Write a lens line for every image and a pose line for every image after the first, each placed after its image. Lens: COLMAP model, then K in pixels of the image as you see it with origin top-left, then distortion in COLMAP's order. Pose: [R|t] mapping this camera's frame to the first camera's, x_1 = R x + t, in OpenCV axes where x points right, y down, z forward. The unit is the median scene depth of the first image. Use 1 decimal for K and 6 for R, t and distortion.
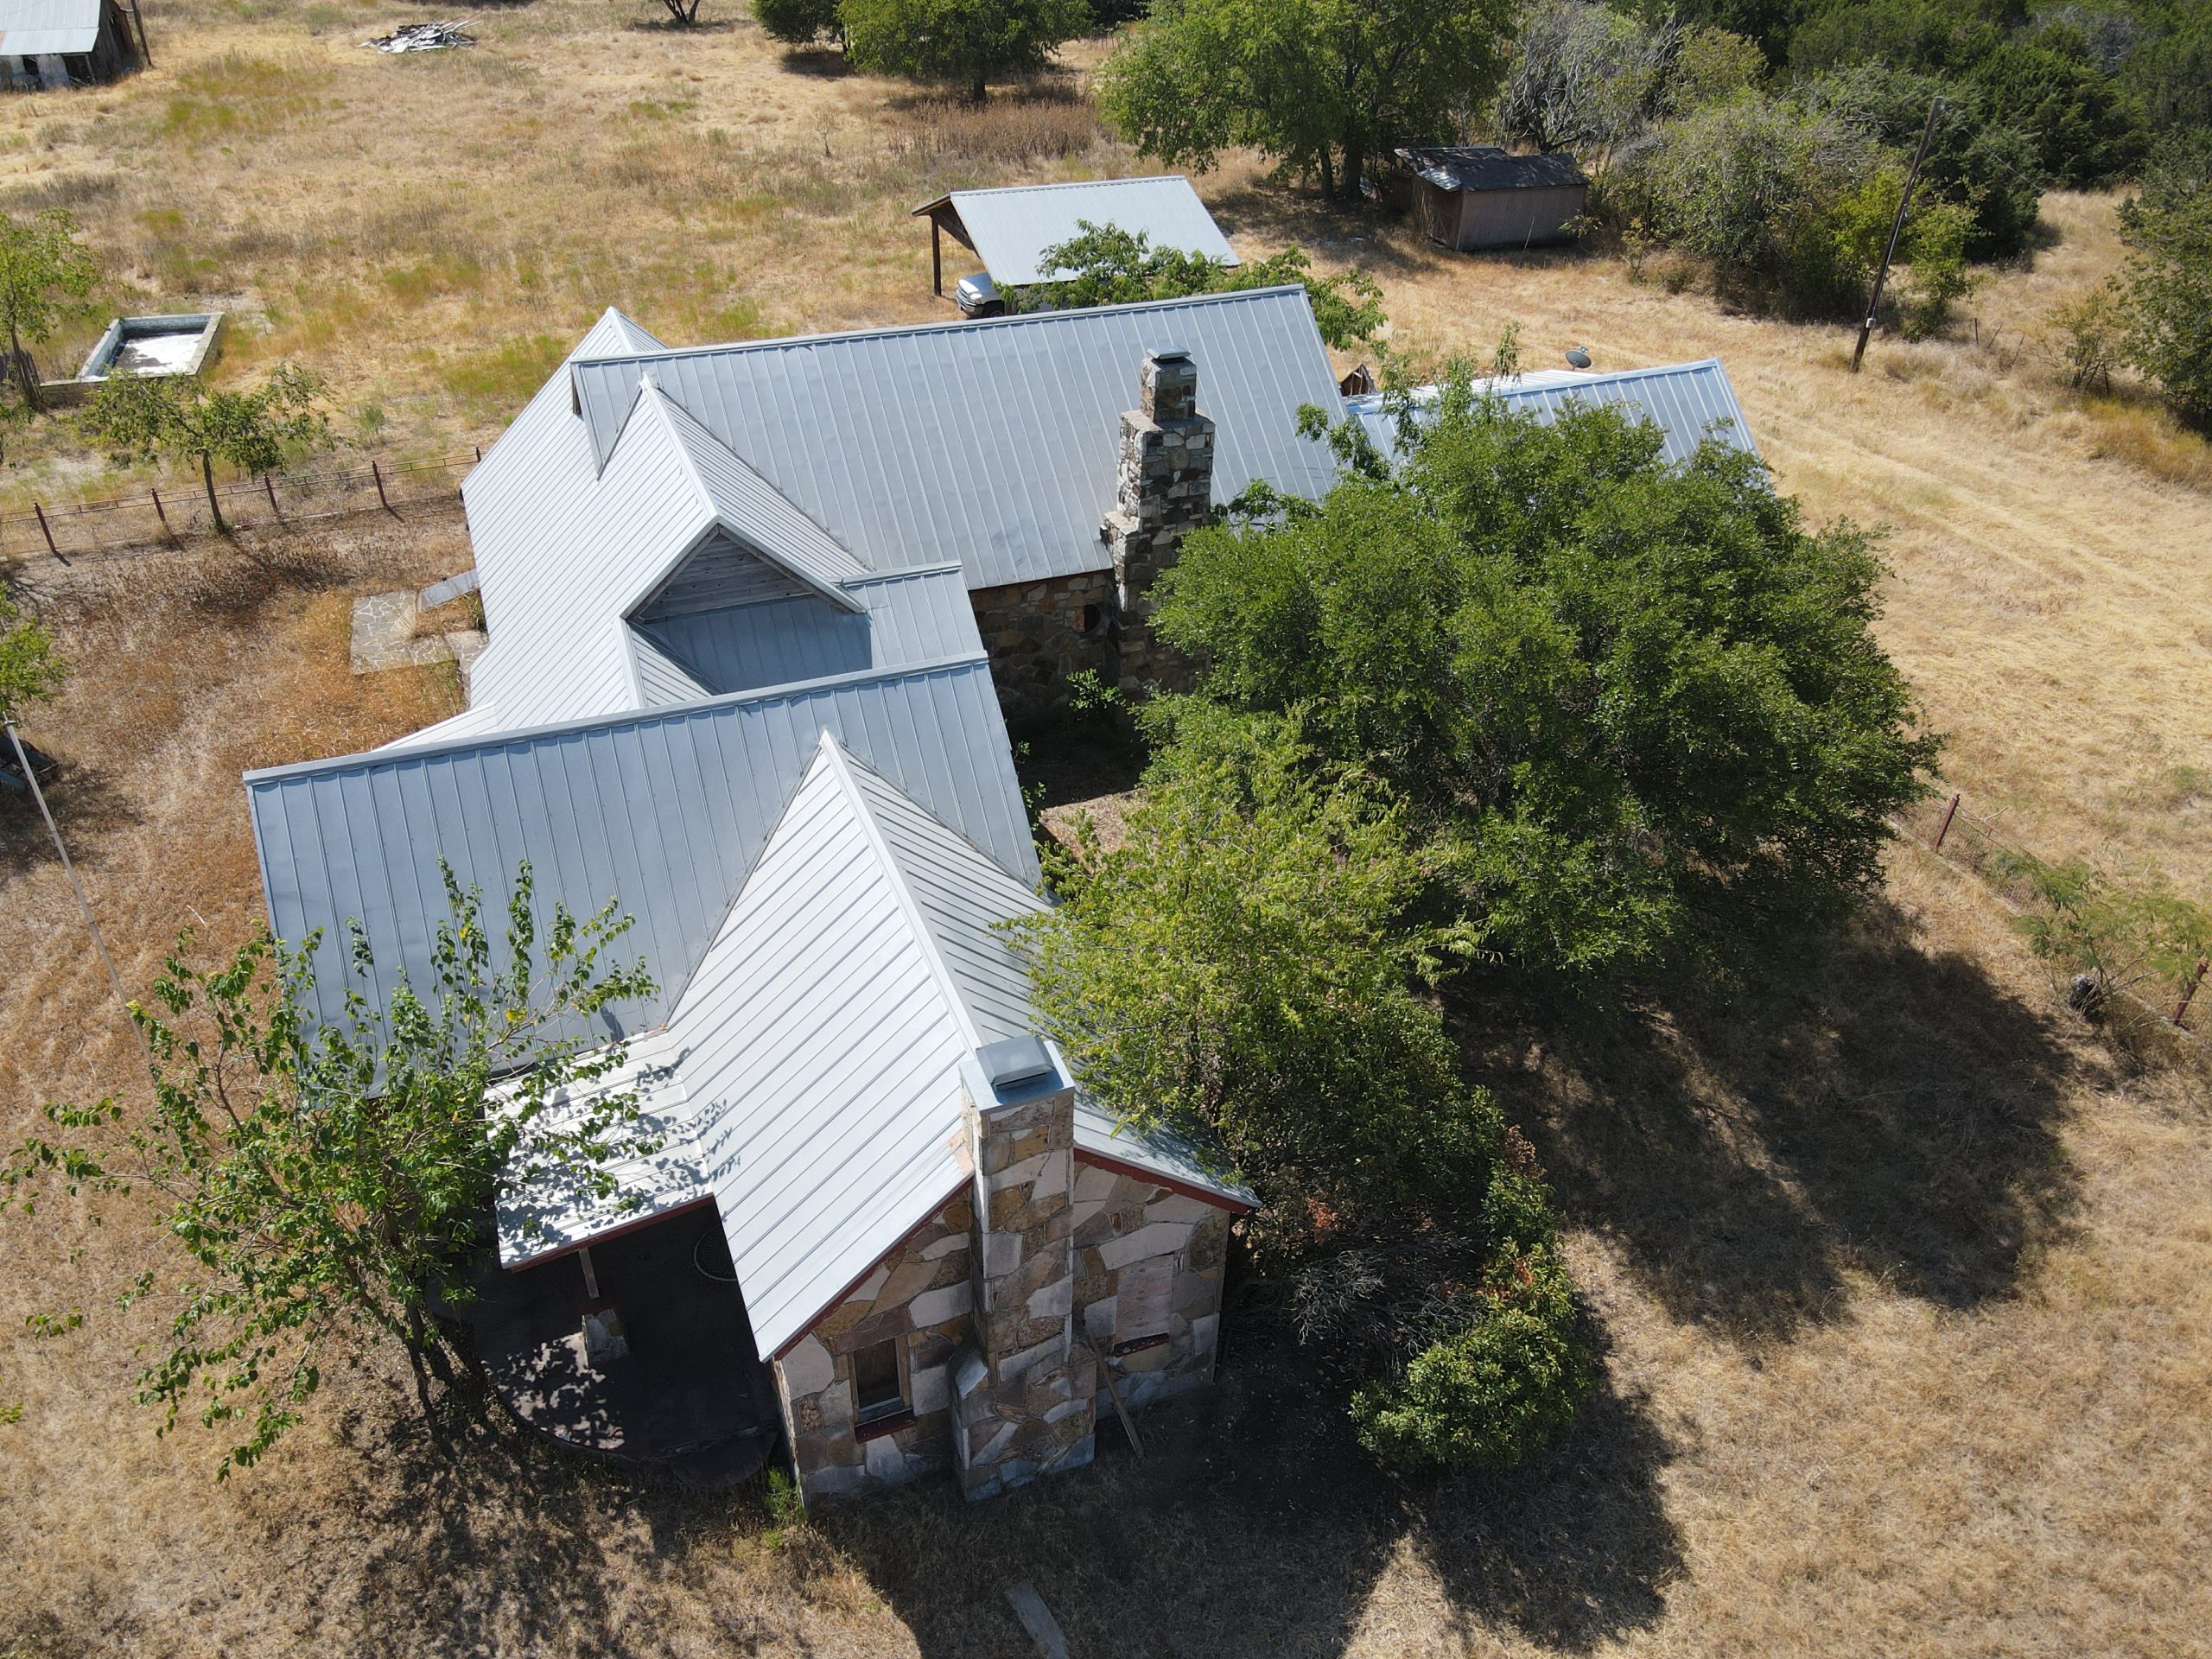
lens RADIAL K [[1617.7, 0, 1090.8], [0, 1617.7, 827.8], [0, 0, 1]] dist [-0.008265, 0.050175]
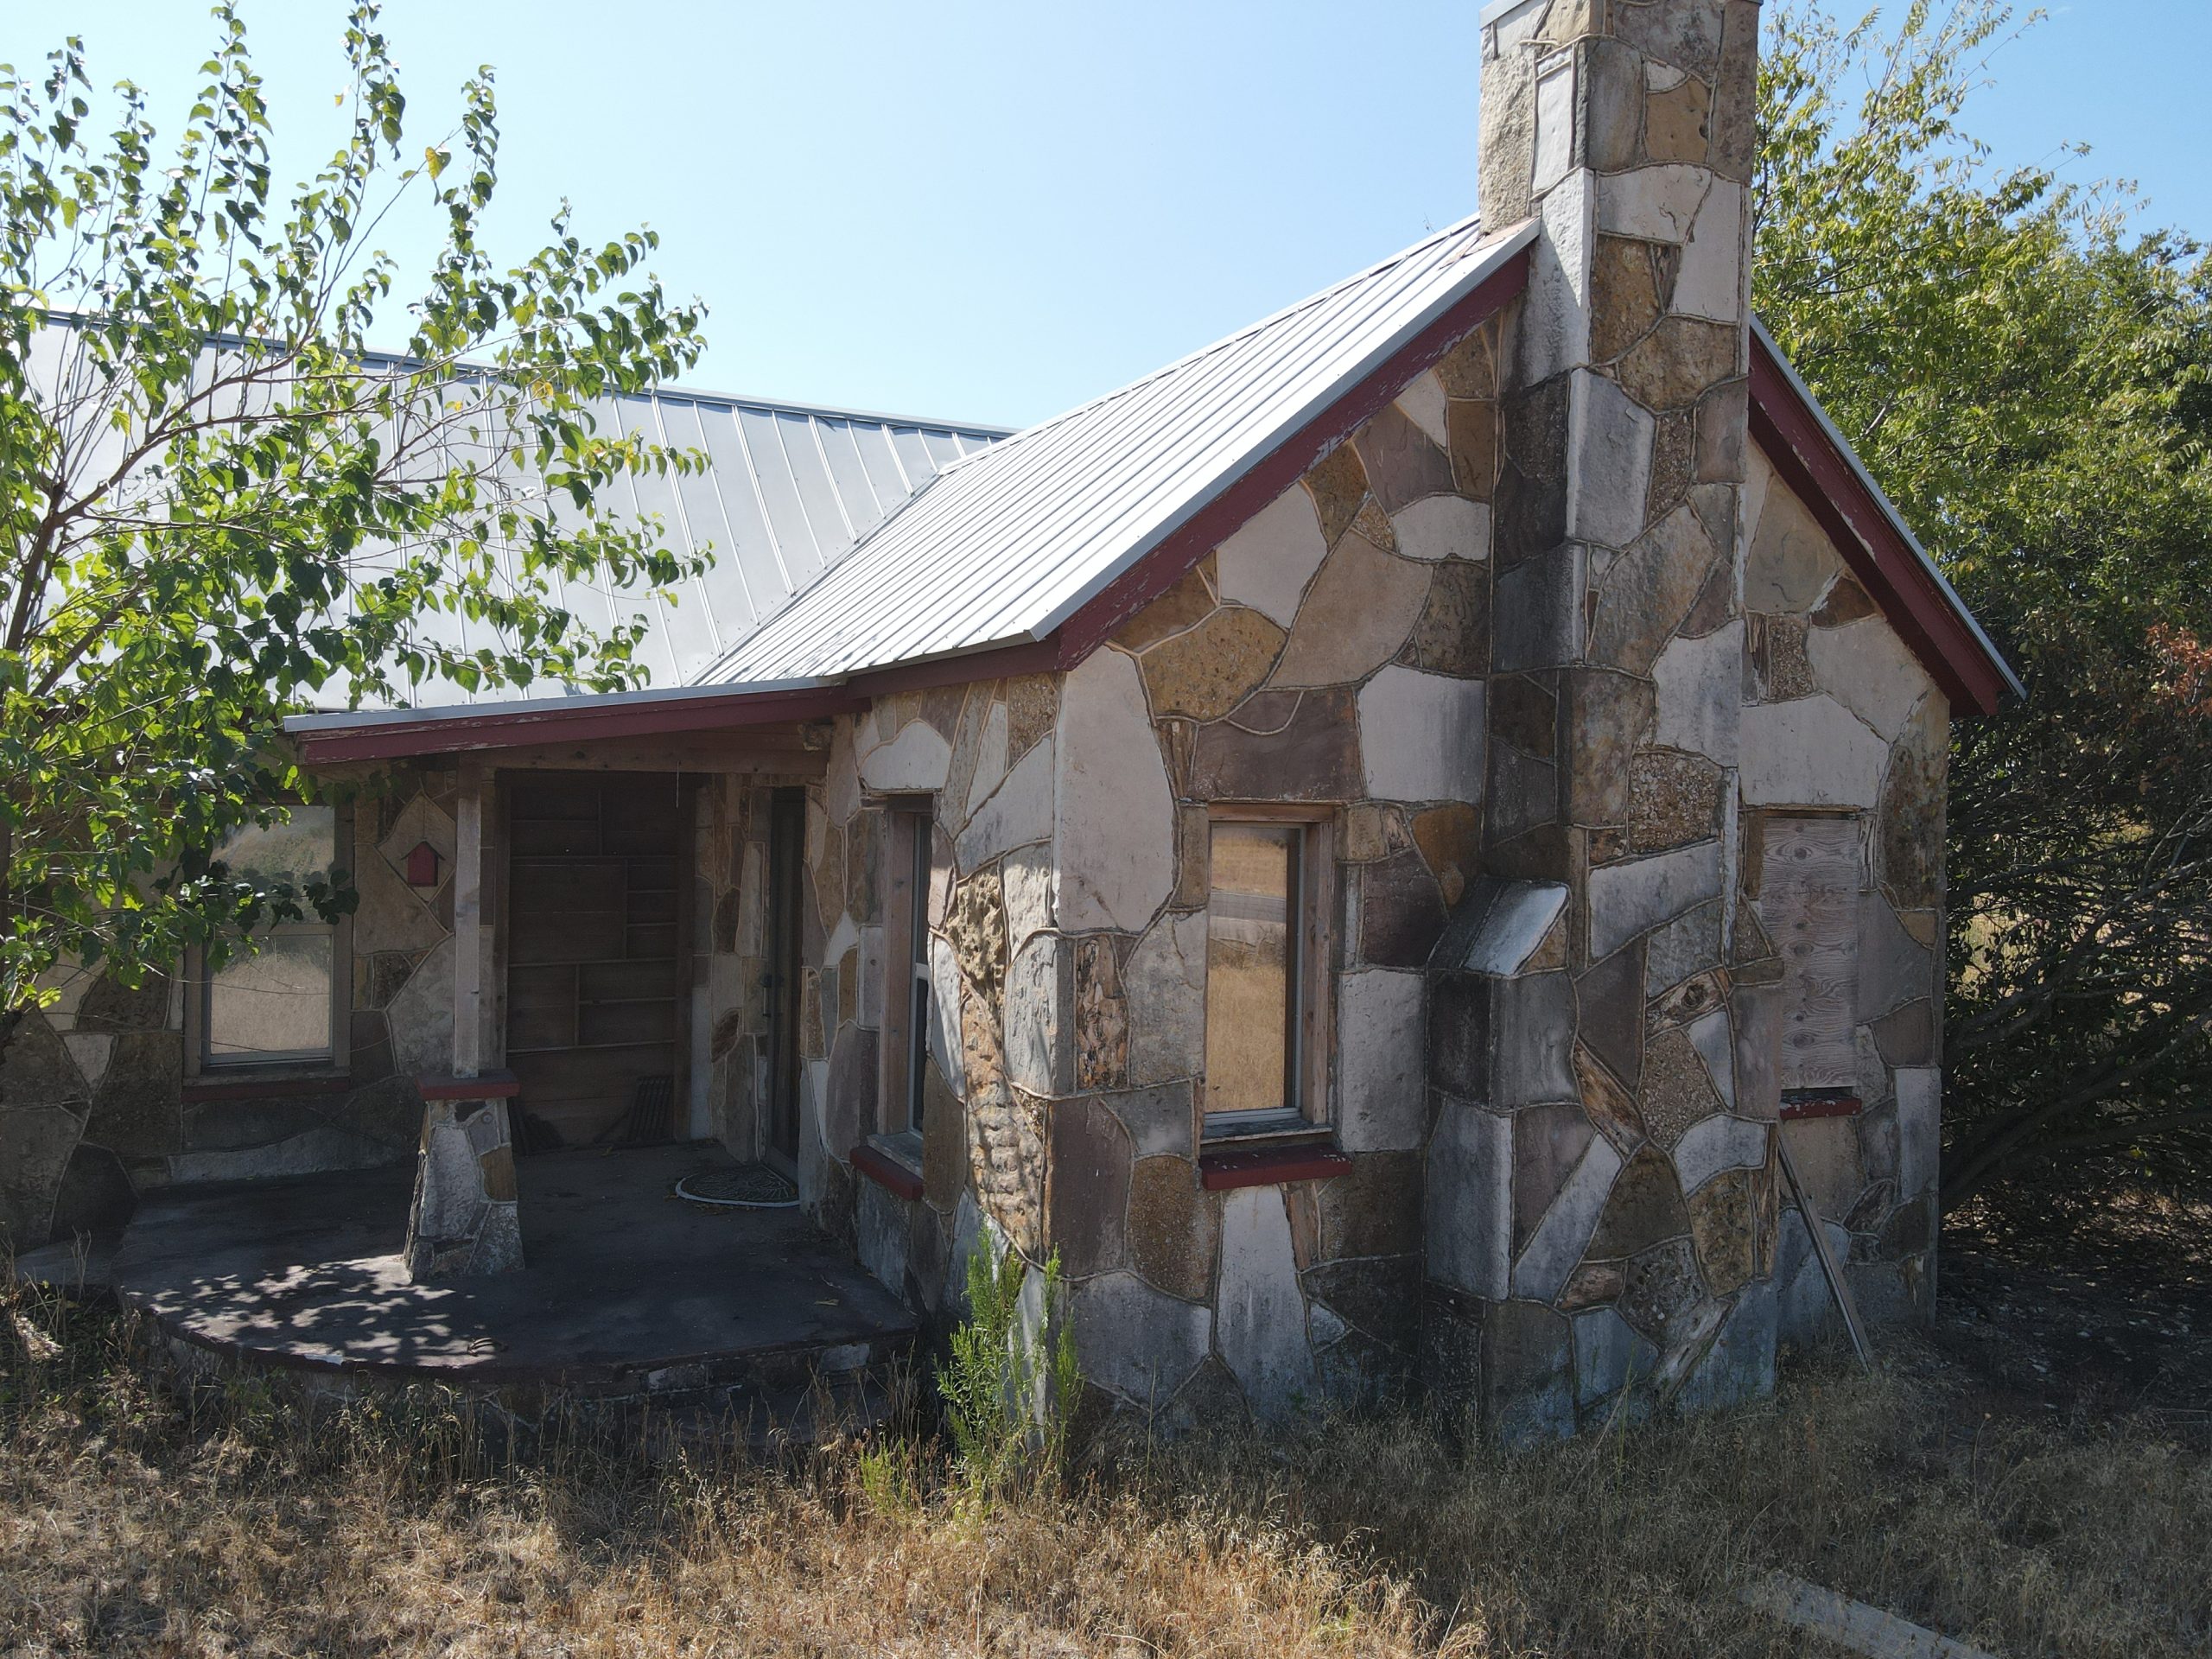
lens RADIAL K [[1582.9, 0, 1094.3], [0, 1582.9, 830.0], [0, 0, 1]] dist [0.005807, 0.001114]
pose [[0.995534, 0.007975, 0.094070, -0.199114], [0.046342, 0.826840, -0.560525, 0.502686], [-0.082251, 0.562381, 0.822777, 0.665597]]
